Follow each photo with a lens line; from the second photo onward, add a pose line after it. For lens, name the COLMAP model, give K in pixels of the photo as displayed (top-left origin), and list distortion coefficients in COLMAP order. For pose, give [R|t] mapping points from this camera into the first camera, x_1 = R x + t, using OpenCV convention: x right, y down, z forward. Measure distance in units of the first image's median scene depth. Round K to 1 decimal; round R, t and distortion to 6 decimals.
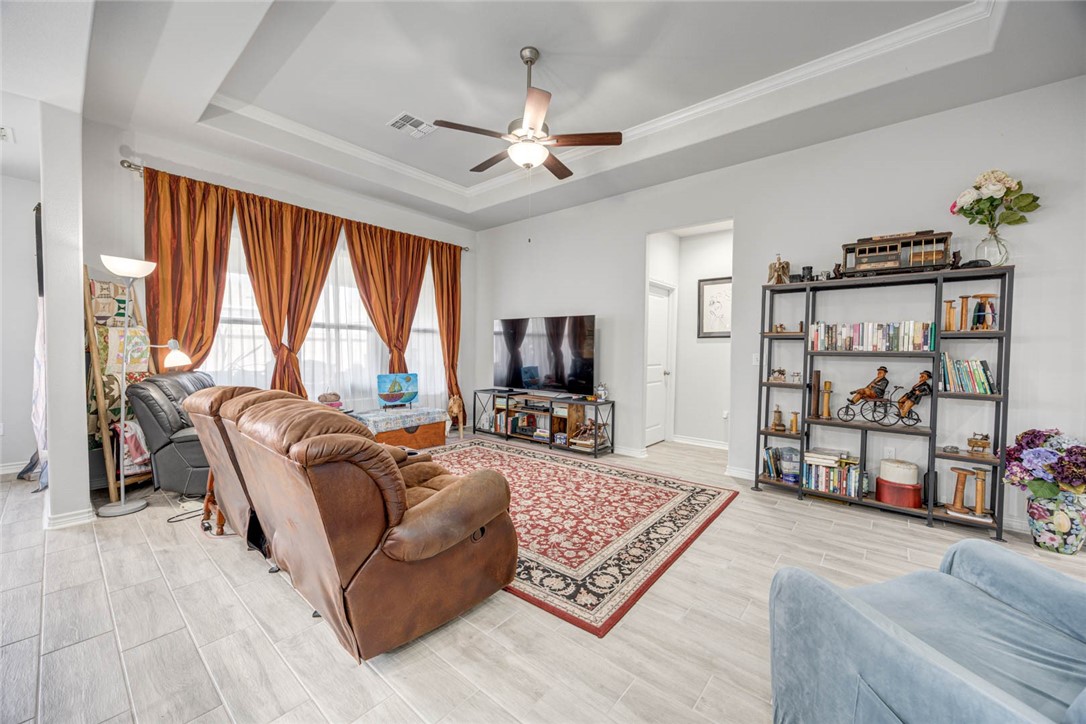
lens RADIAL K [[415.6, 0, 552.6], [0, 415.6, 362.4], [0, 0, 1]] dist [-0.000157, 0.000060]
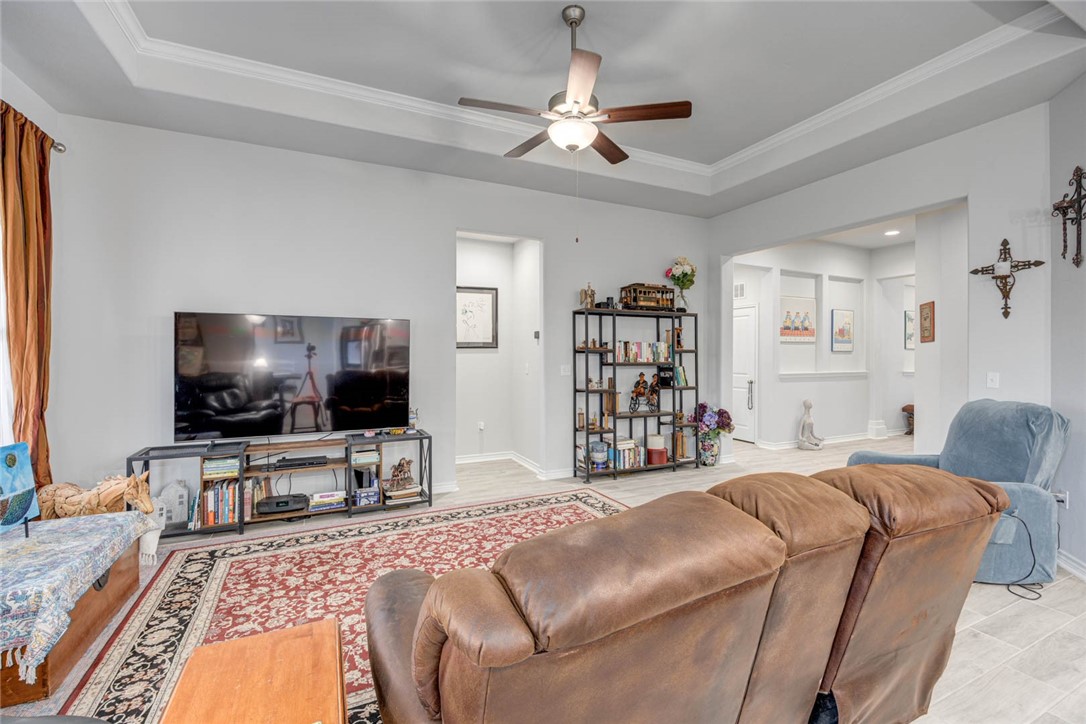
lens RADIAL K [[464.3, 0, 544.0], [0, 464.3, 356.2], [0, 0, 1]] dist [-0.010945, -0.000064]
pose [[0.430969, -0.018340, 0.902180, -0.788719], [0.032053, 0.999474, 0.005007, -0.063370], [-0.901797, 0.026760, 0.431330, 0.582918]]
